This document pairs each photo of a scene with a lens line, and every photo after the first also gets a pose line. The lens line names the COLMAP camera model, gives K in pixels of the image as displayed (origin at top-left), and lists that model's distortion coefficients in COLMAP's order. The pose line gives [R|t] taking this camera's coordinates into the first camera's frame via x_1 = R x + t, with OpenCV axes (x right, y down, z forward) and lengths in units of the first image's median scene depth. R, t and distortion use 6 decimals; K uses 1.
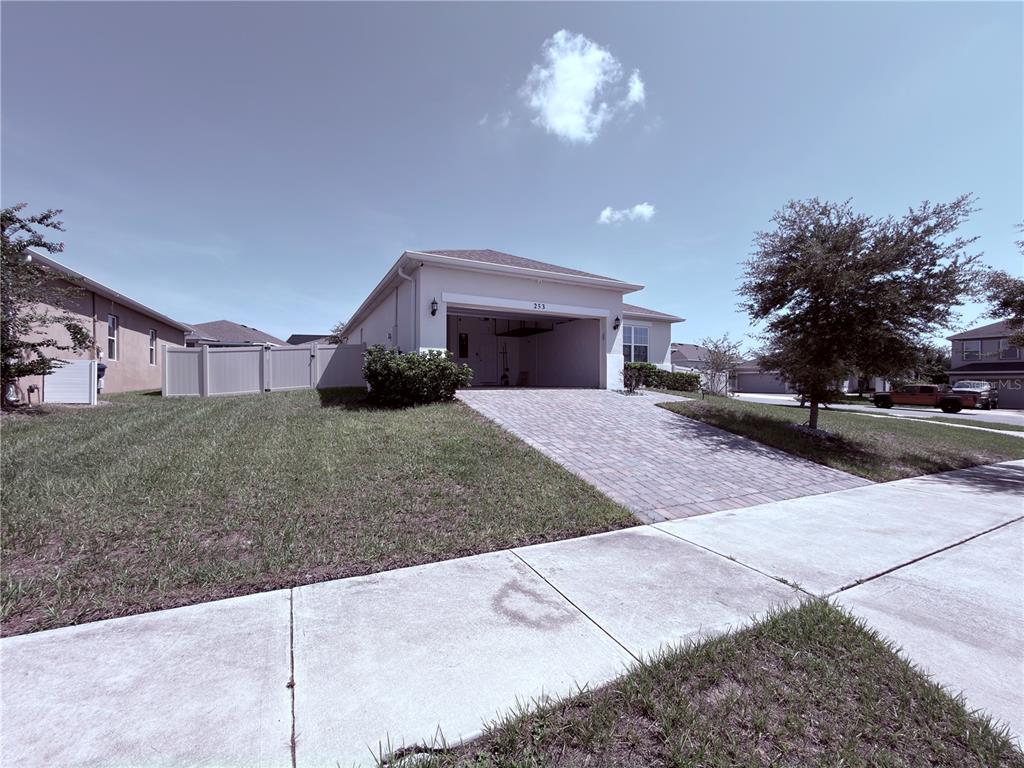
lens RADIAL K [[409.4, 0, 512.0], [0, 409.4, 384.0], [0, 0, 1]] dist [-0.000413, 0.000202]
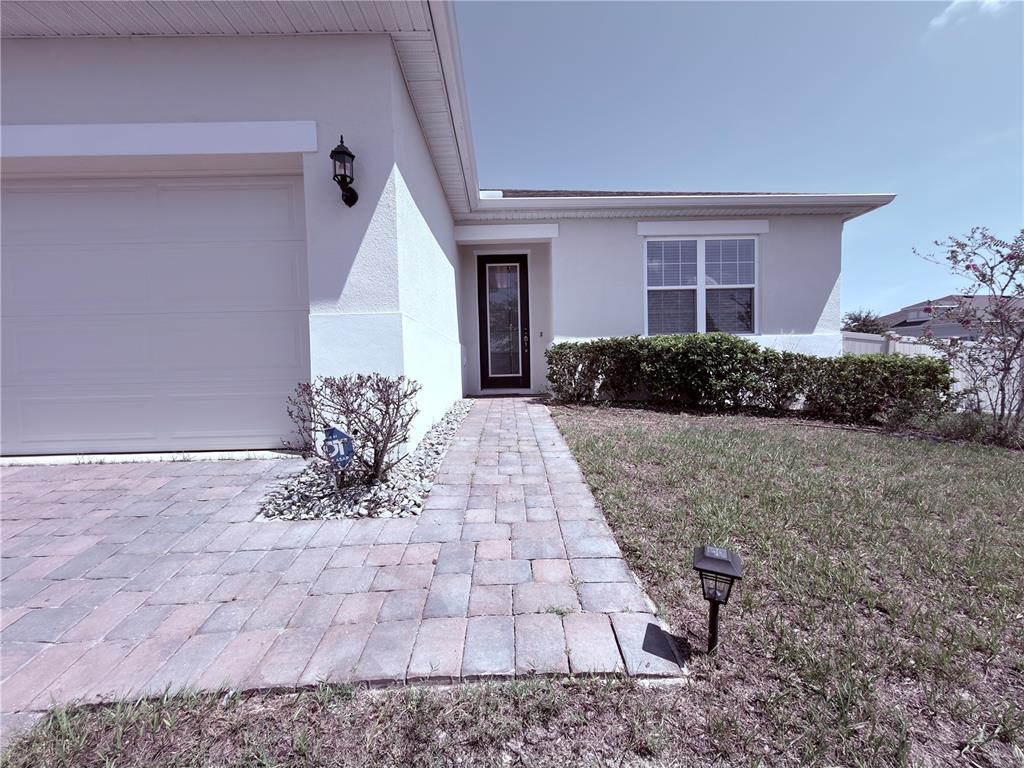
lens RADIAL K [[409.4, 0, 512.0], [0, 409.4, 384.0], [0, 0, 1]] dist [-0.000413, 0.000202]
pose [[0.902754, -0.009142, -0.430059, 0.296014], [0.023458, 0.999333, 0.027998, -0.022745], [0.429516, -0.035364, 0.902366, 0.581335]]
